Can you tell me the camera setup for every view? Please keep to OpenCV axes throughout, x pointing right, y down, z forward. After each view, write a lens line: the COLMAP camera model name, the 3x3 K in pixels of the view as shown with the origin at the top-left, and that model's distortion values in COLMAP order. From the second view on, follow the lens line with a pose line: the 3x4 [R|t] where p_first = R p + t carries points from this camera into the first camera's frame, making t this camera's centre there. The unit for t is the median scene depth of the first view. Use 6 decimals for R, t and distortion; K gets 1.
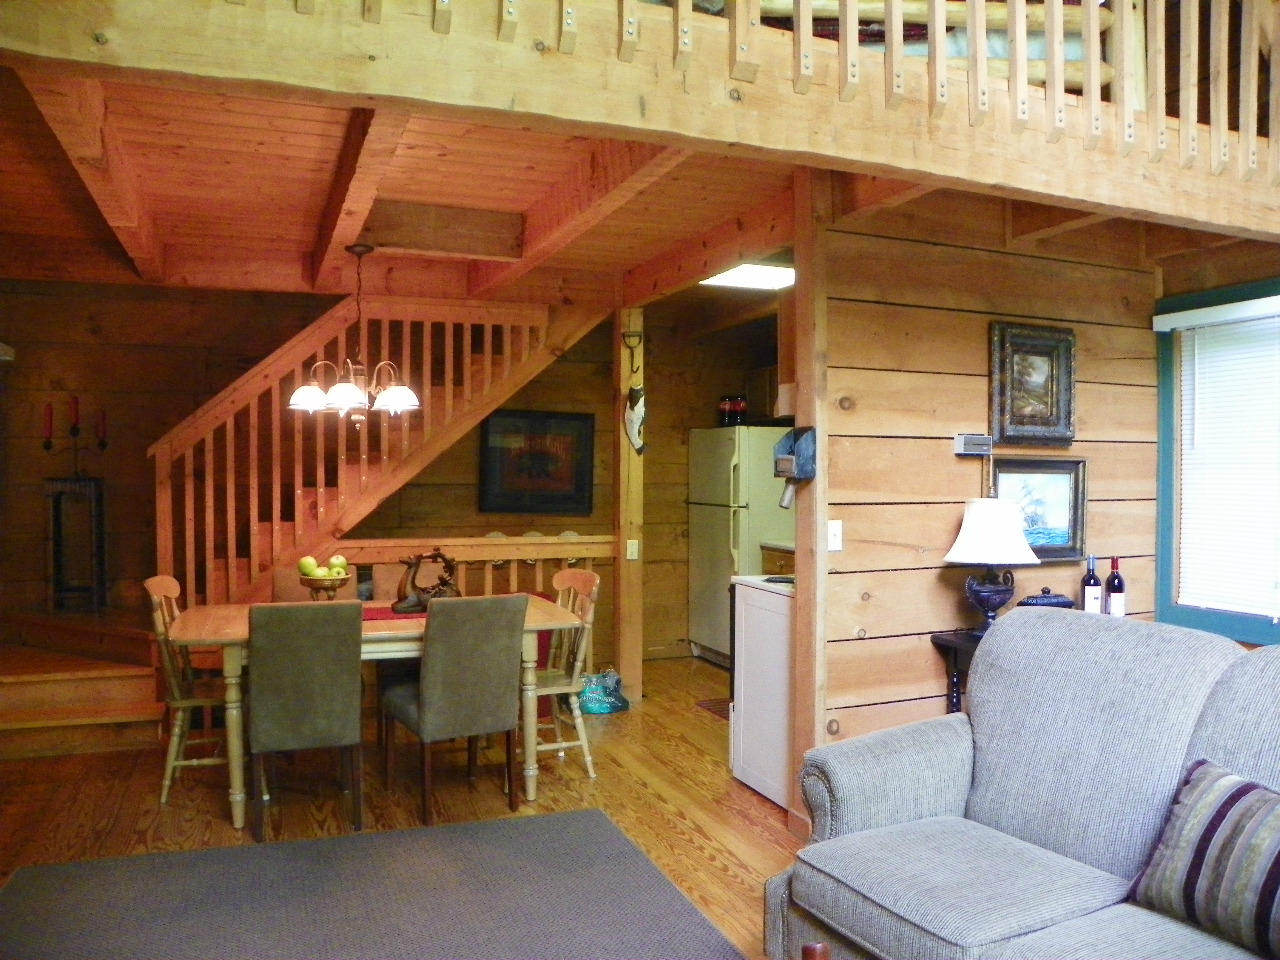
lens RADIAL K [[973.5, 0, 640.0], [0, 973.5, 480.0], [0, 0, 1]] dist [-0.155666, 0.095724]
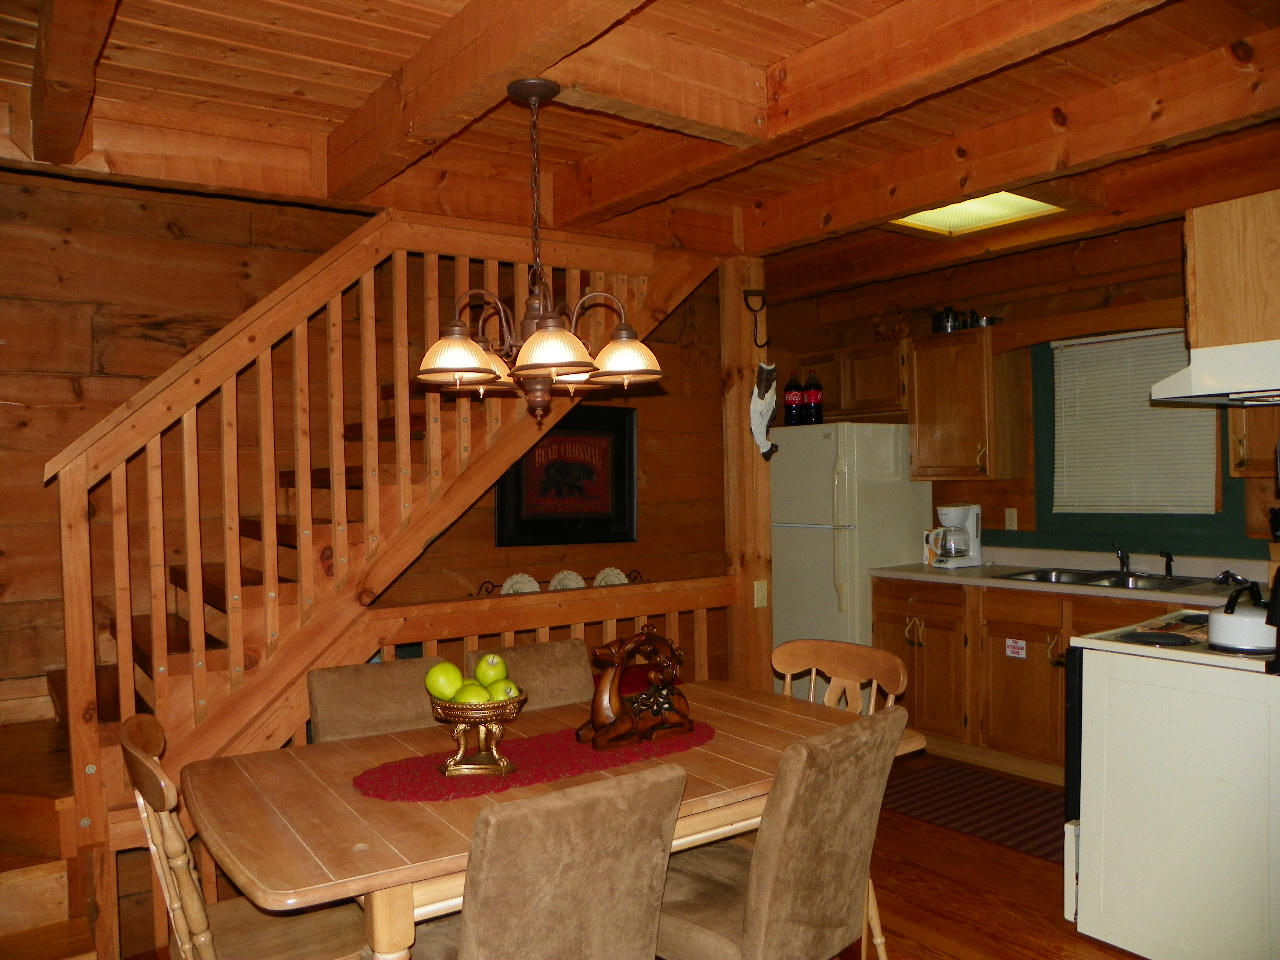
lens RADIAL K [[973.5, 0, 640.0], [0, 973.5, 480.0], [0, 0, 1]] dist [-0.155666, 0.095724]
pose [[0.971193, -0.023846, 0.237096, -0.395006], [0.026562, 0.999613, -0.008269, -0.013146], [-0.236807, 0.014329, 0.971451, 0.493234]]
